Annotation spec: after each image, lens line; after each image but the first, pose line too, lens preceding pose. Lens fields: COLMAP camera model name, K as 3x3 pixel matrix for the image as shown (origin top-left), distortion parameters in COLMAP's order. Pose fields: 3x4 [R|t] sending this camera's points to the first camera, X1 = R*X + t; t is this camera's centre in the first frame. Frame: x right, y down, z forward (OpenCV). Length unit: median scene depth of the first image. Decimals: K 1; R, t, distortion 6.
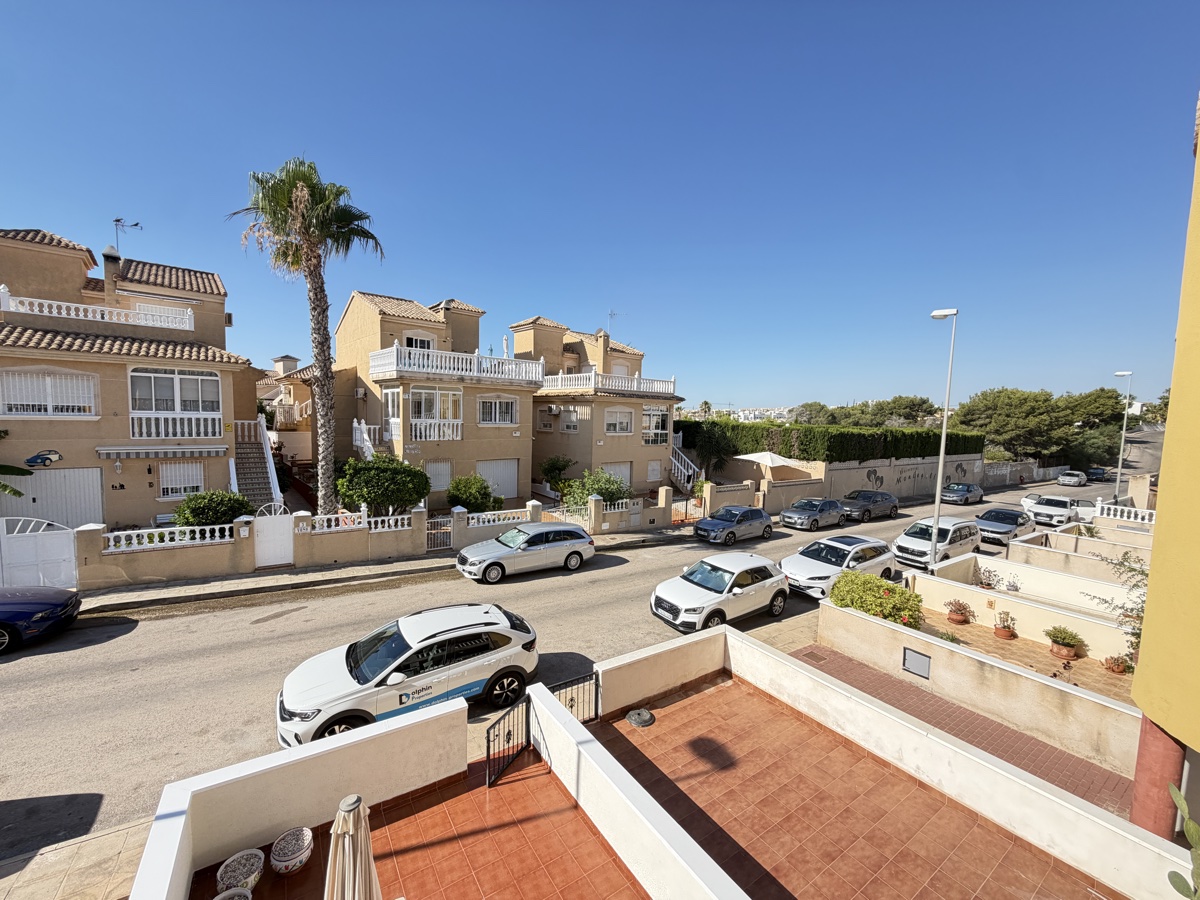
lens RADIAL K [[478.4, 0, 600.9], [0, 478.4, 452.5], [0, 0, 1]] dist [-0.001140, -0.000062]
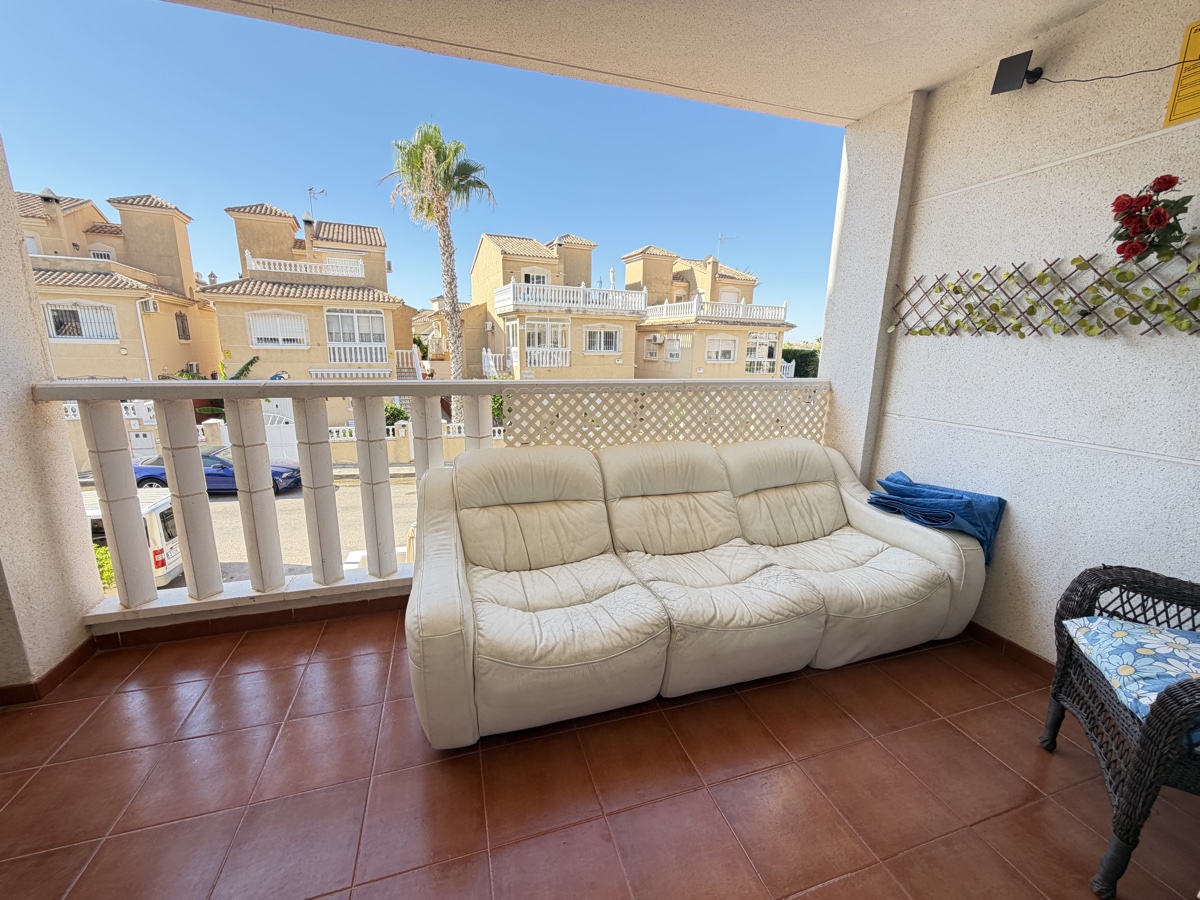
lens RADIAL K [[478.4, 0, 598.8], [0, 478.4, 453.0], [0, 0, 1]] dist [-0.001140, -0.000062]
pose [[0.961766, 0.049163, -0.269424, 0.093765], [-0.012305, 0.990520, 0.136820, 0.021570], [0.273596, -0.128274, 0.953253, -0.083453]]
